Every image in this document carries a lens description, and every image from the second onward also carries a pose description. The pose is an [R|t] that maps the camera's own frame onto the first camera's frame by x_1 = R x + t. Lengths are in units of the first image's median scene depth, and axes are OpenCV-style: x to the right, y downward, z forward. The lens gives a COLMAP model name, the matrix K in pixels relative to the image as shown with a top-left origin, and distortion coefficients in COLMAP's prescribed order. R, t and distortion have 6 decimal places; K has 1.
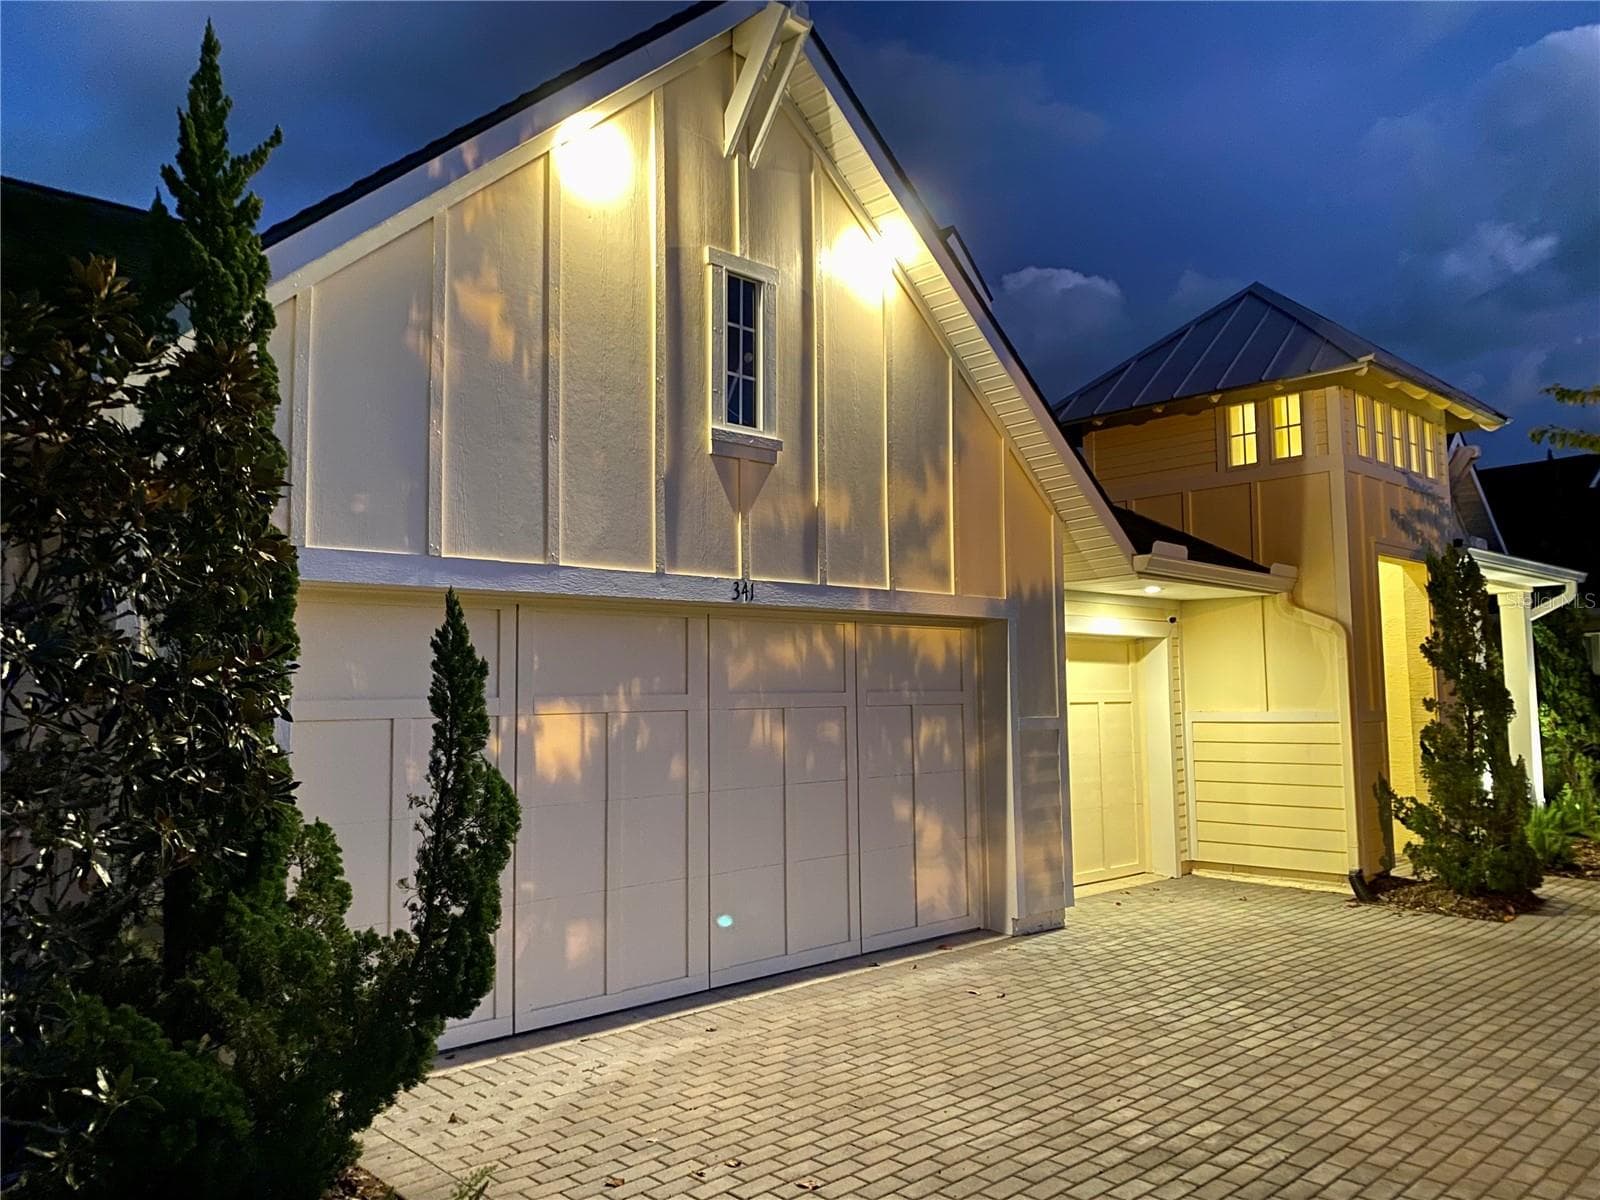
lens RADIAL K [[1153.4, 0, 727.2], [0, 1153.4, 600.6], [0, 0, 1]] dist [0.118784, -0.138142]
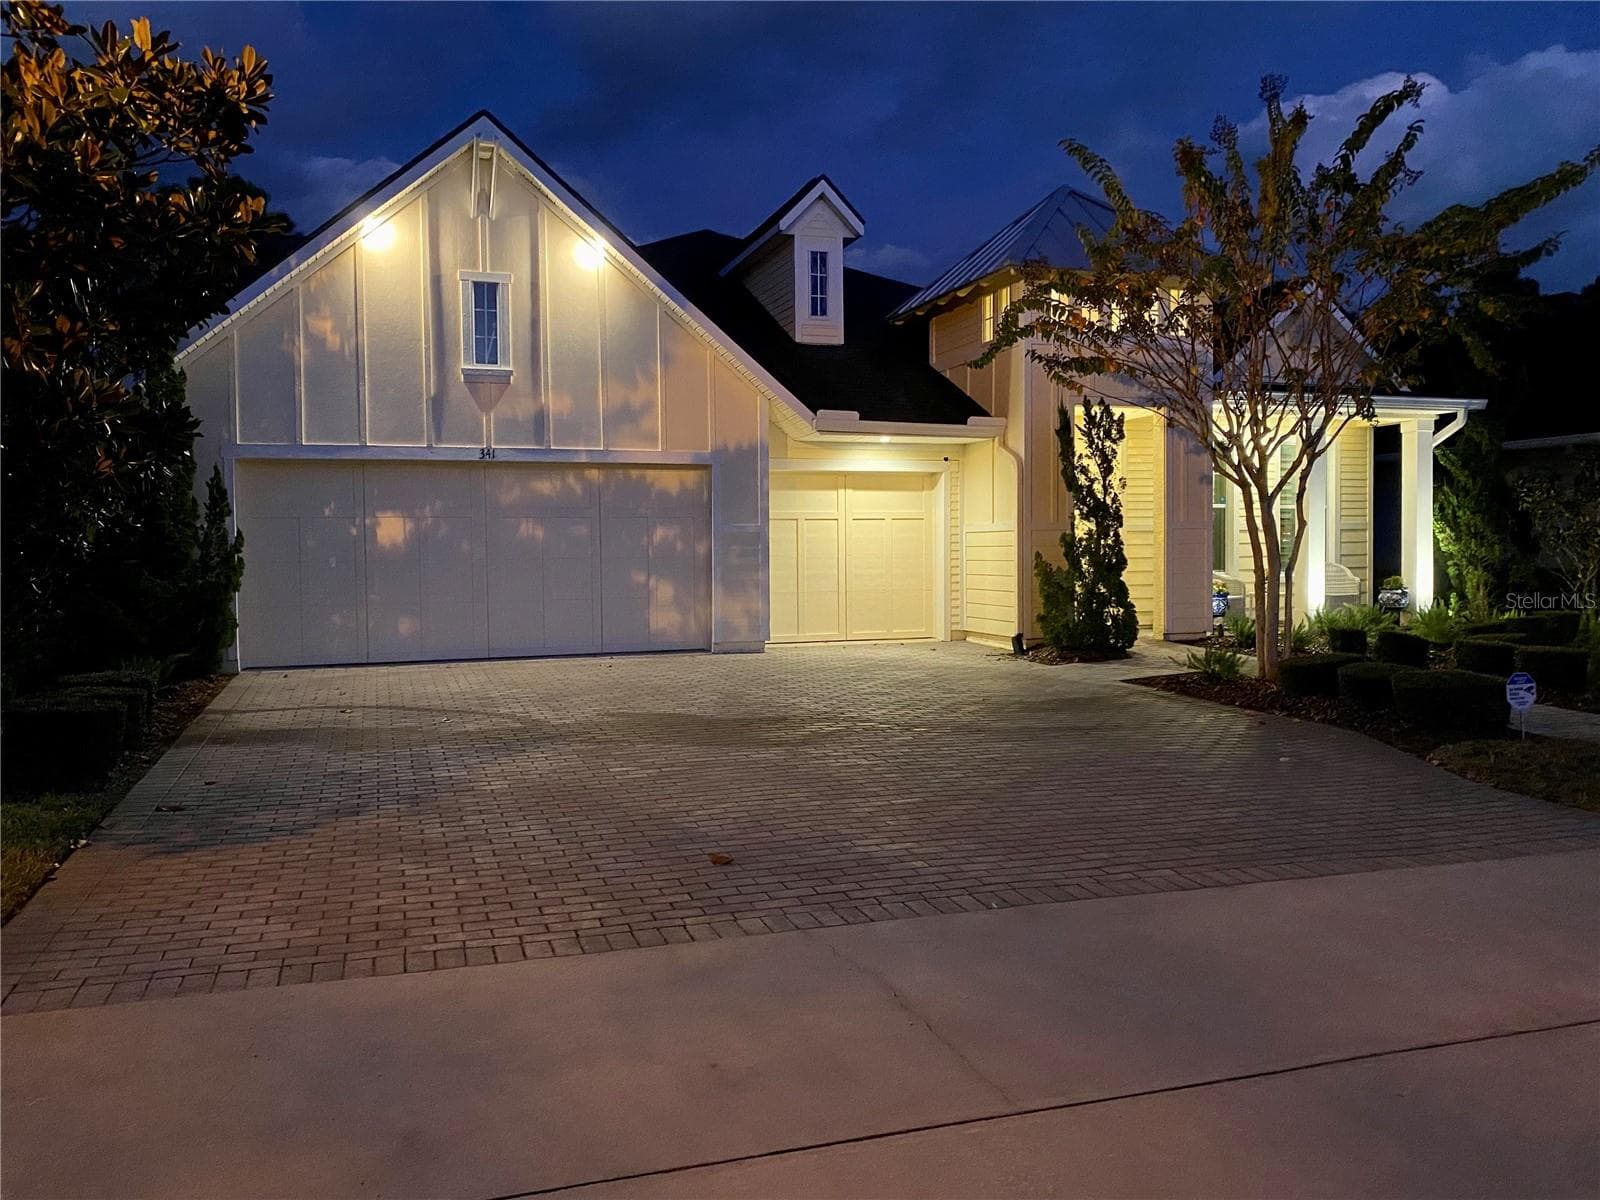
lens RADIAL K [[1137.3, 0, 747.0], [0, 1137.3, 601.5], [0, 0, 1]] dist [0.076047, -0.121263]
pose [[0.909192, 0.022069, -0.415793, 1.118388], [0.033009, 0.991631, 0.124813, 0.011436], [0.415067, -0.127204, 0.900854, -0.517980]]
